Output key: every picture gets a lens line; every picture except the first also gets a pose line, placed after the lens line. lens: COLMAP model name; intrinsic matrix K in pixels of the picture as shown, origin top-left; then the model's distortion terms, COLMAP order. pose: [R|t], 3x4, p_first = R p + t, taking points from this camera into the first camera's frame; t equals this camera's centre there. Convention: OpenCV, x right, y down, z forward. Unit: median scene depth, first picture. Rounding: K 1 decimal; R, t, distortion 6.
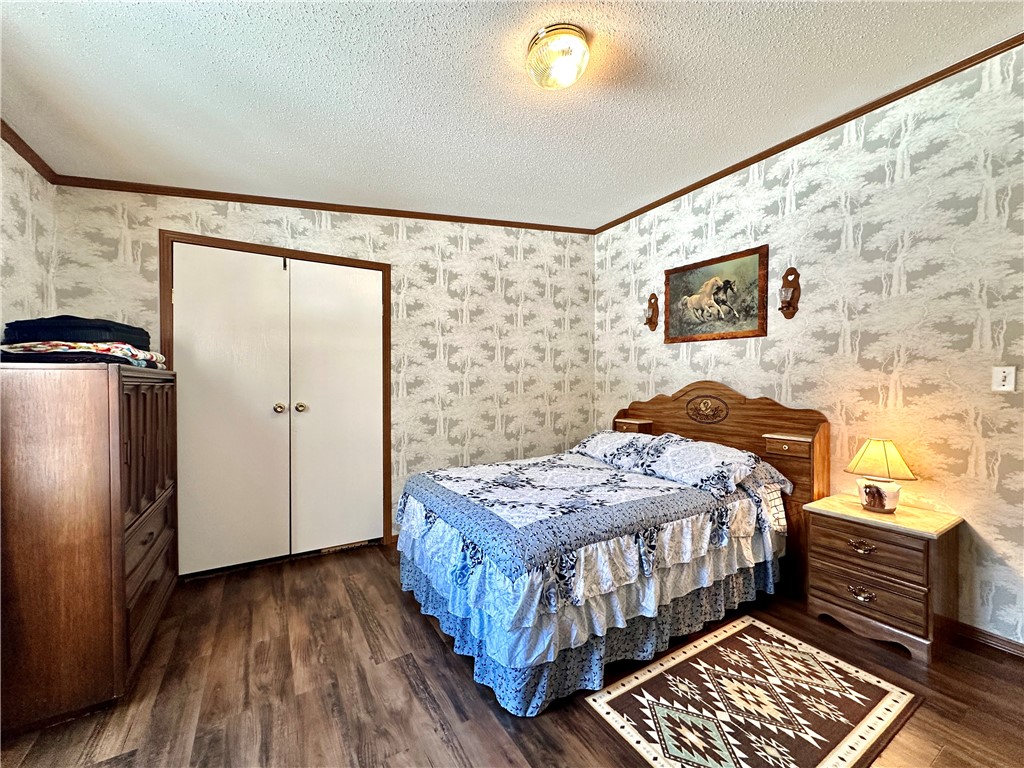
lens RADIAL K [[407.2, 0, 513.2], [0, 407.2, 385.9], [0, 0, 1]] dist [-0.004539, 0.000288]
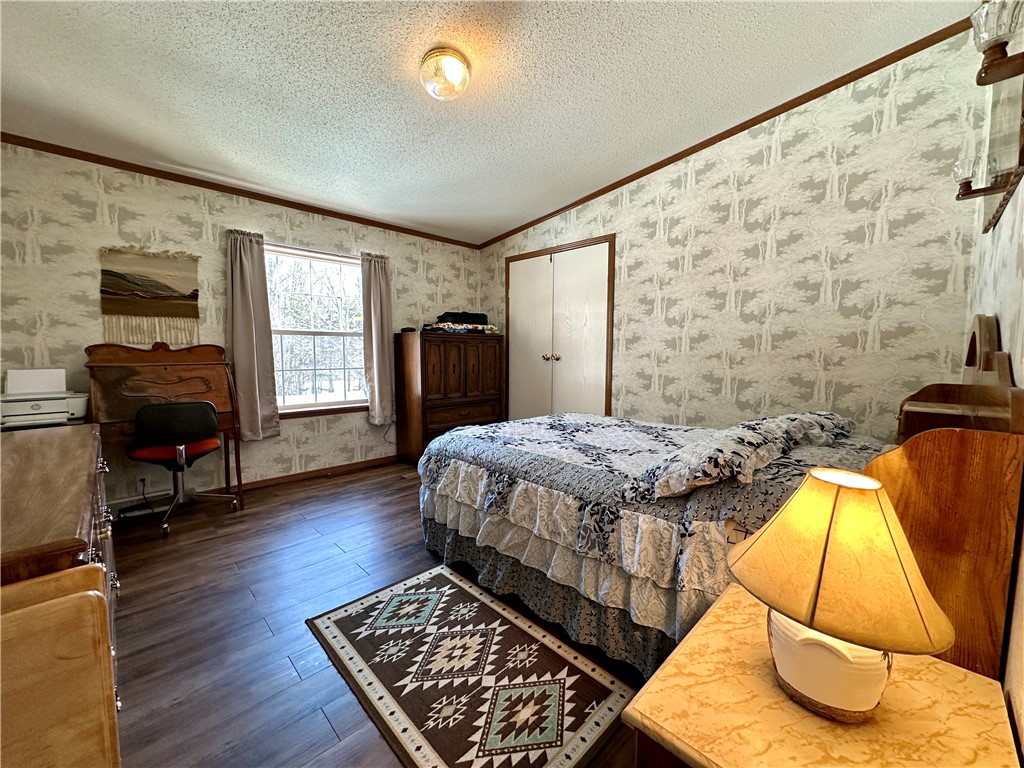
lens RADIAL K [[407.2, 0, 513.2], [0, 407.2, 385.9], [0, 0, 1]] dist [-0.004539, 0.000288]
pose [[0.231109, 0.087872, -0.968951, 1.168121], [-0.009759, 0.996072, 0.088004, 0.038375], [0.972879, -0.010883, 0.231059, 0.712722]]
